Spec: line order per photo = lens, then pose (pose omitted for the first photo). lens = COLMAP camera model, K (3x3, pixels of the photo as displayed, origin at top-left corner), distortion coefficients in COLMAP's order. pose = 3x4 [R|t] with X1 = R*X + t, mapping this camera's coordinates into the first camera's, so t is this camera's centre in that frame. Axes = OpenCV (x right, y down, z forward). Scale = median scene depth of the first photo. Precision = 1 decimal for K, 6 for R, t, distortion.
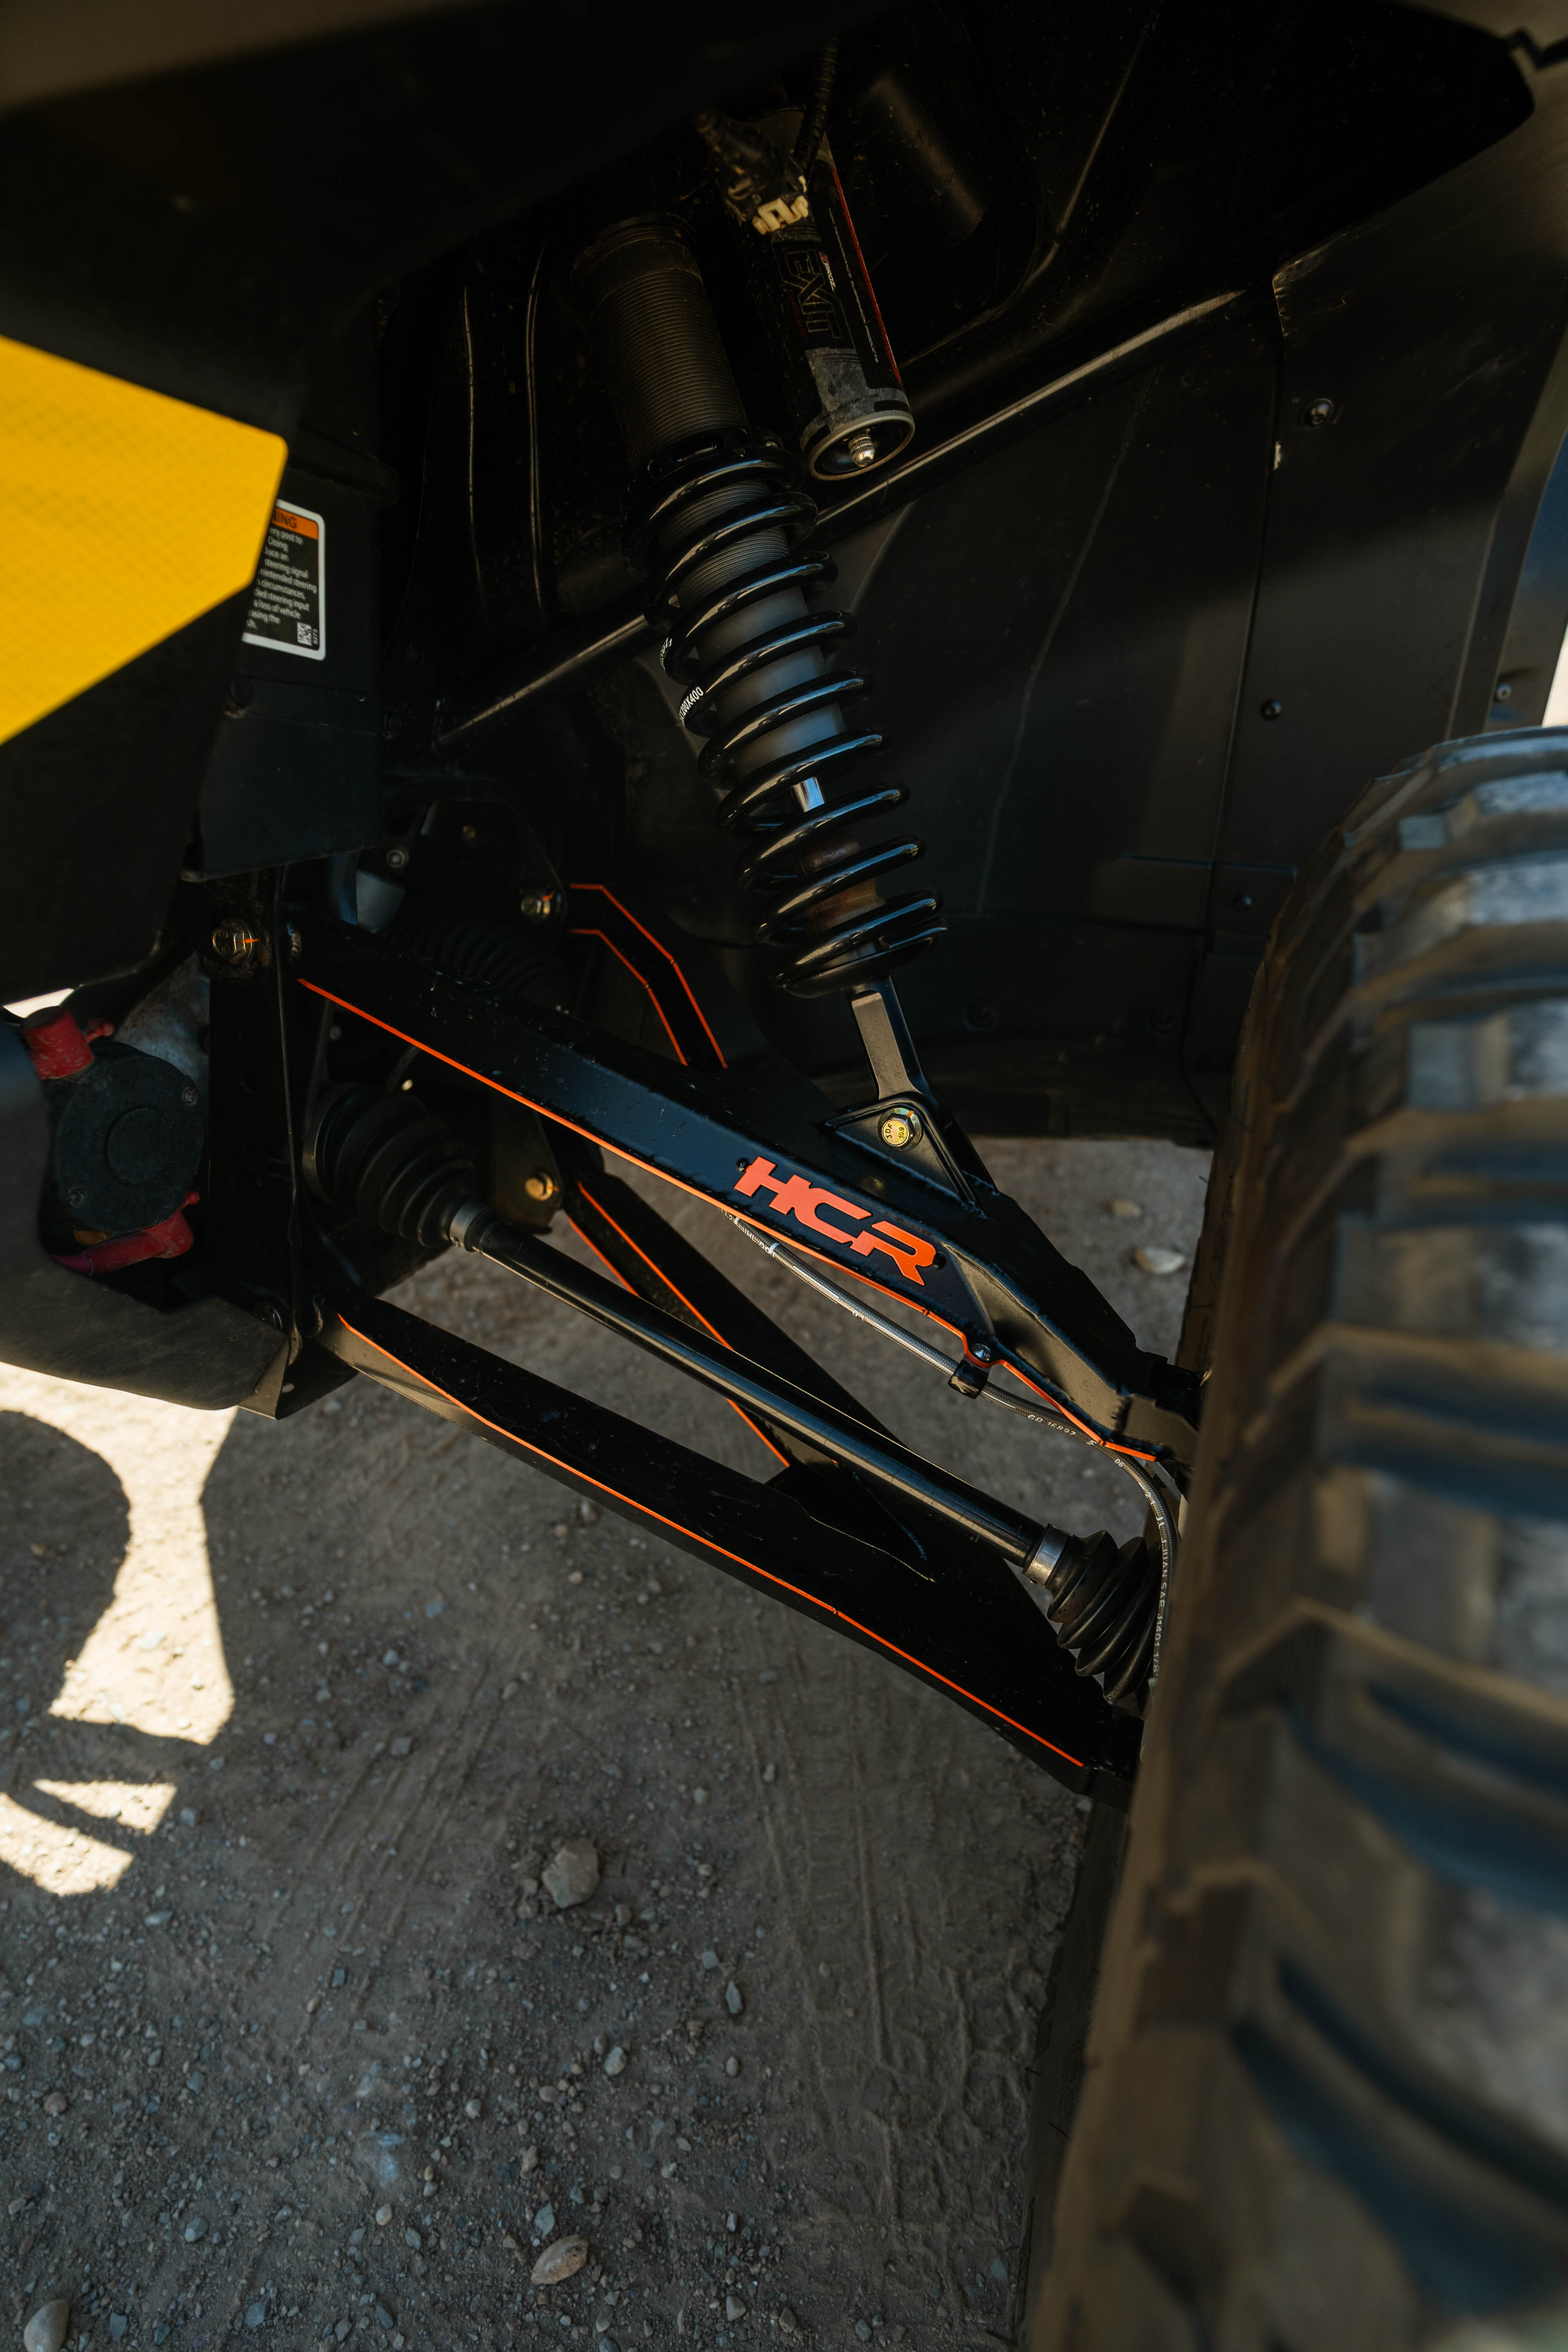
lens RADIAL K [[1198.3, 0, 787.9], [0, 1198.3, 1176.5], [0, 0, 1]] dist [-0.078467, 0.046363]
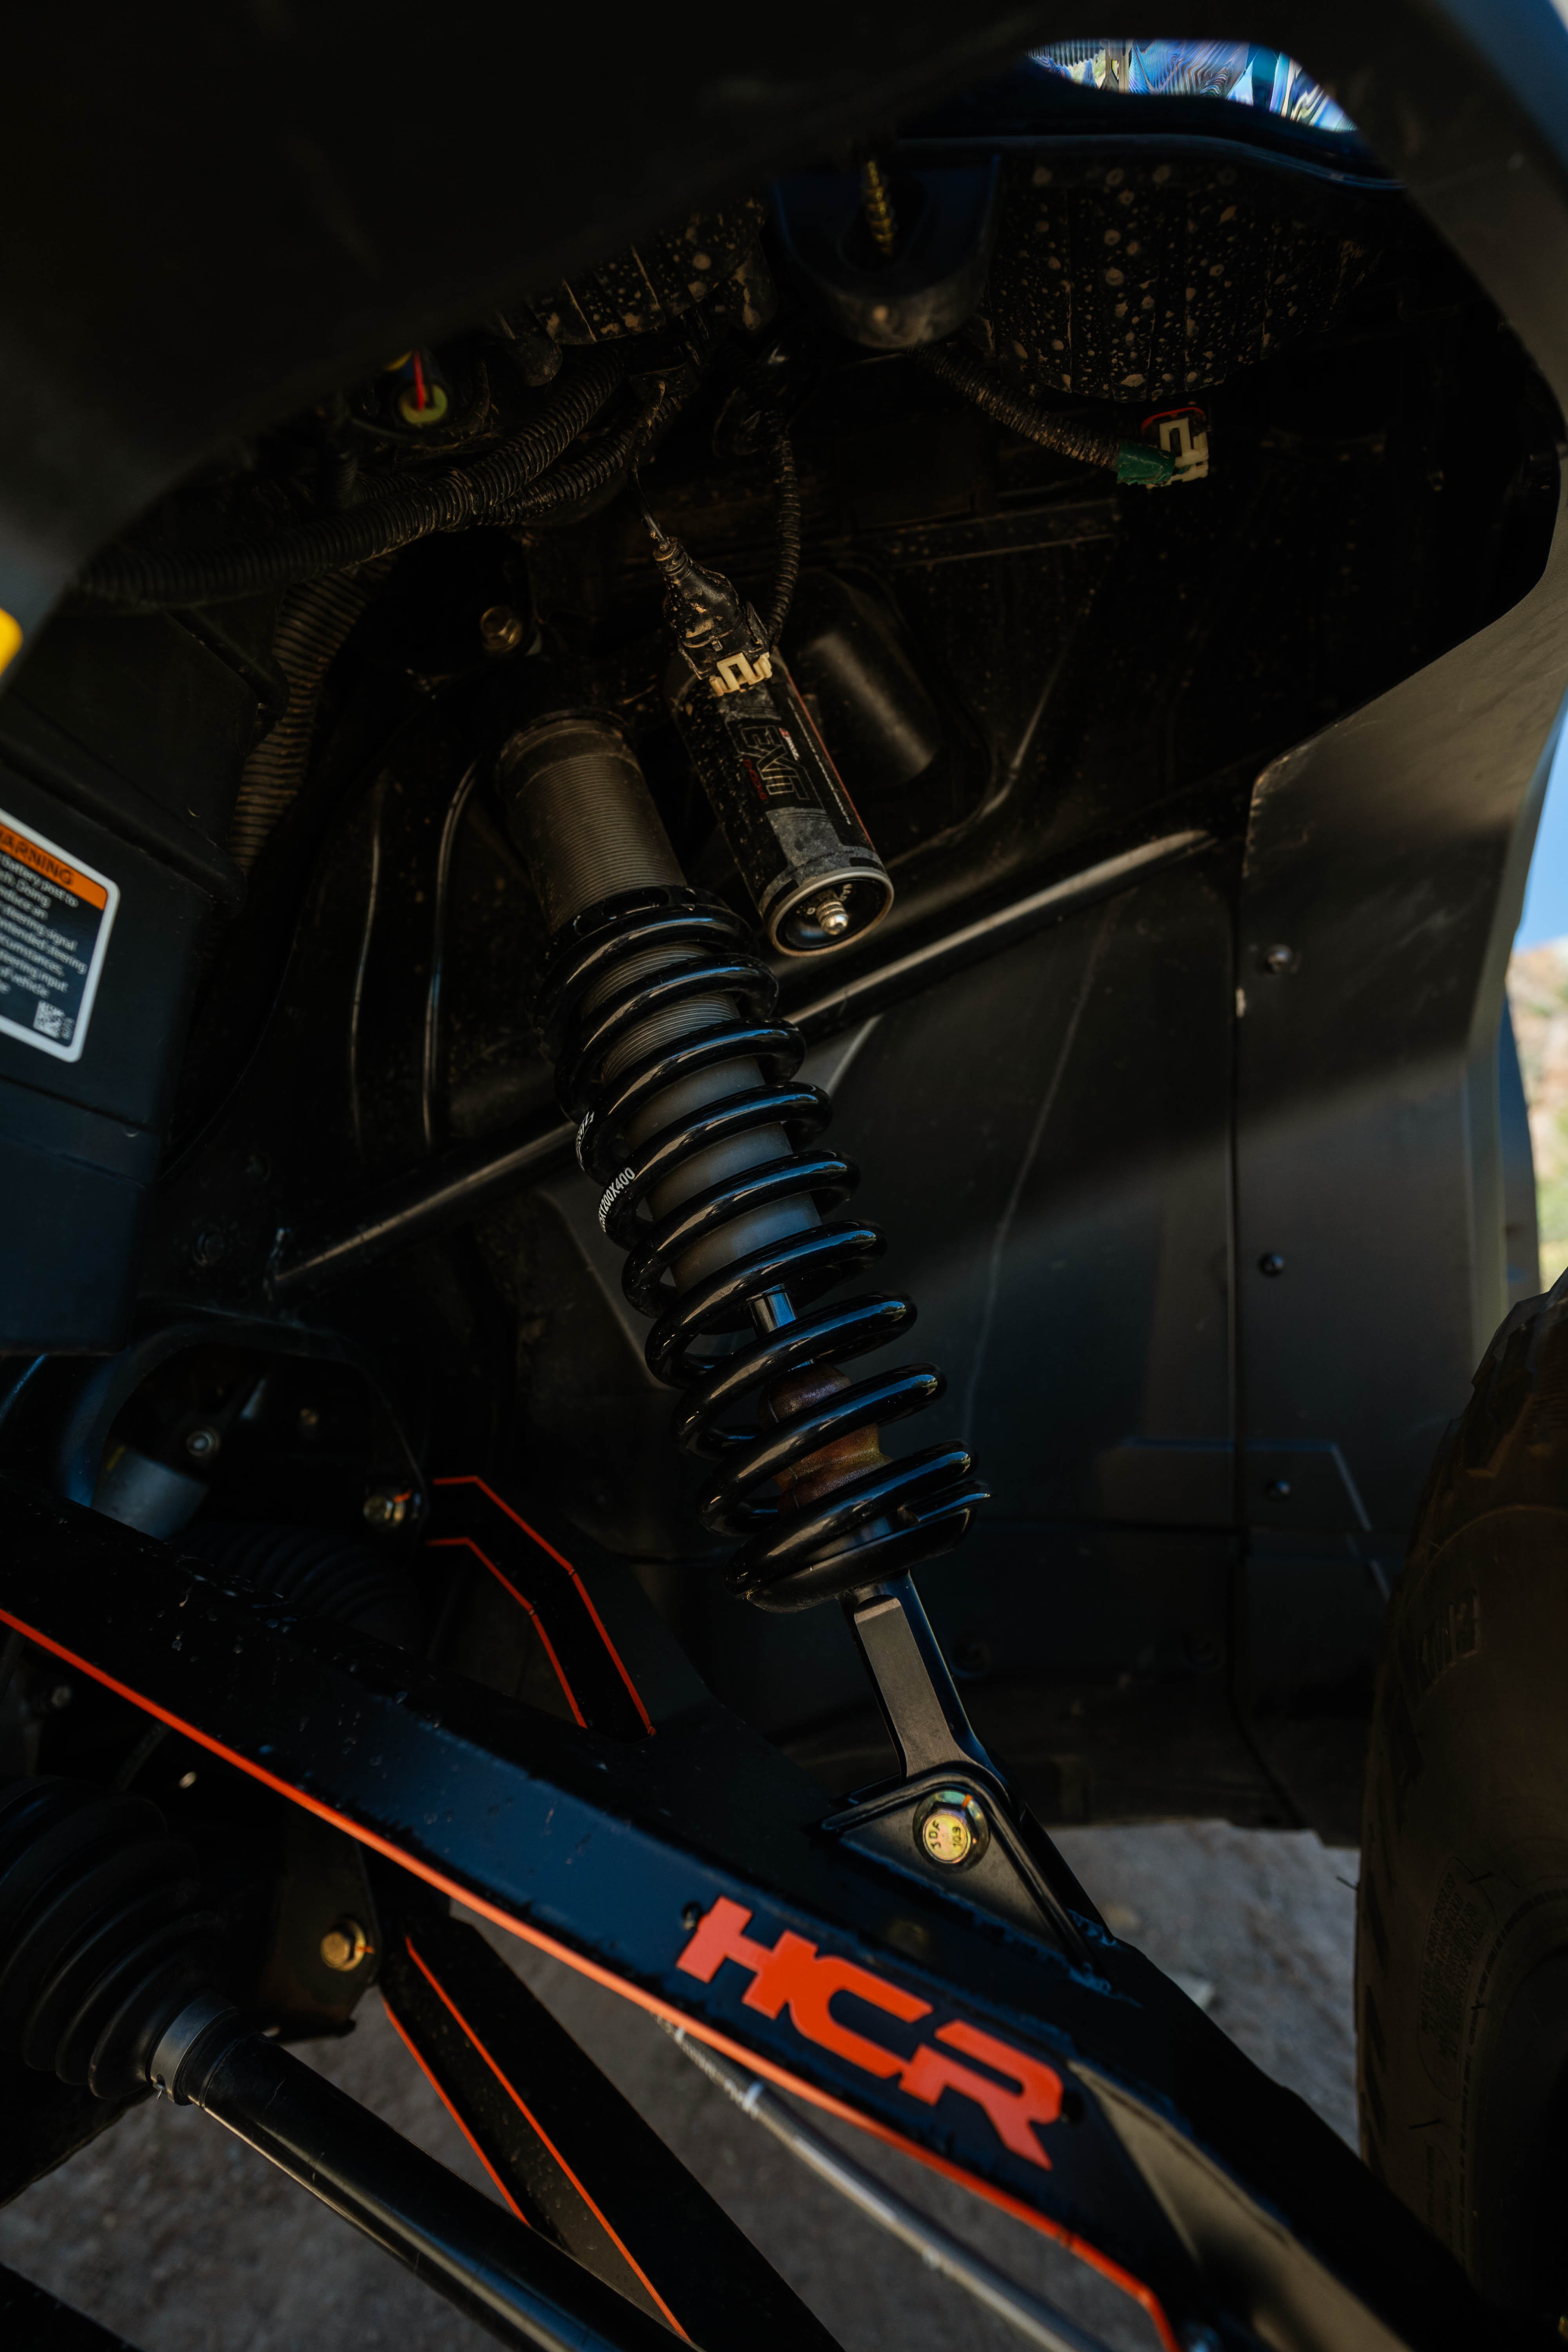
lens RADIAL K [[1198.3, 0, 787.9], [0, 1198.3, 1176.5], [0, 0, 1]] dist [-0.078467, 0.046363]
pose [[0.995655, 0.004680, 0.093004, -0.044994], [0.044013, 0.856497, -0.514272, -0.022048], [-0.082064, 0.516131, 0.852569, 0.352843]]
